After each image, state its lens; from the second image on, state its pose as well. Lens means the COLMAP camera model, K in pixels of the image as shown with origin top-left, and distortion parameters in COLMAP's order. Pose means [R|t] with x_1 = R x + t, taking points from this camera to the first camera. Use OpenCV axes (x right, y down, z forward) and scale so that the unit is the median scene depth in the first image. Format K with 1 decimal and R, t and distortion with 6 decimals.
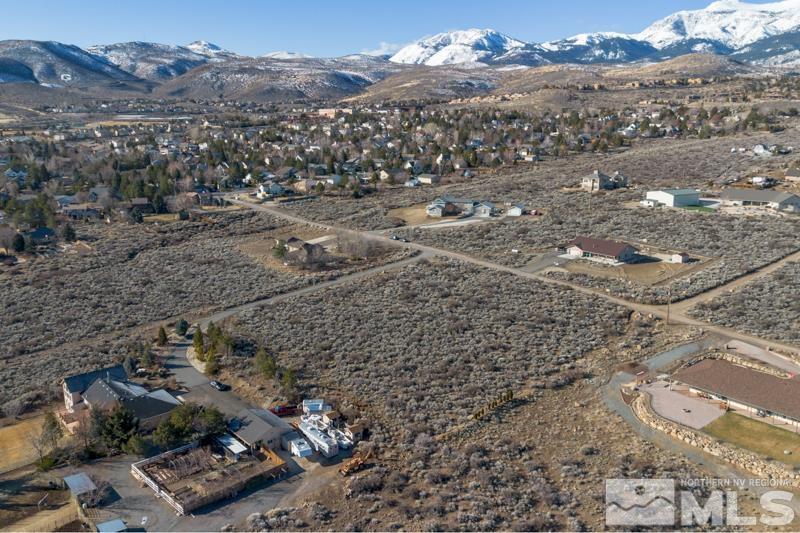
lens RADIAL K [[679.4, 0, 400.0], [0, 679.4, 266.5], [0, 0, 1]] dist [0.091935, -0.103081]
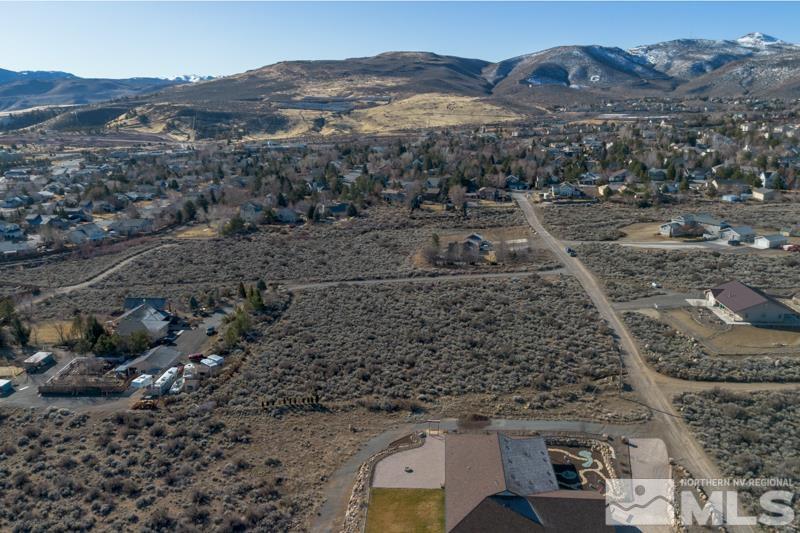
lens RADIAL K [[679.4, 0, 400.0], [0, 679.4, 266.5], [0, 0, 1]] dist [0.091935, -0.103081]
pose [[0.721345, 0.163116, -0.673093, 0.490910], [-0.161179, 0.984722, 0.065902, -0.048831], [0.673560, 0.060950, 0.736616, 0.183203]]
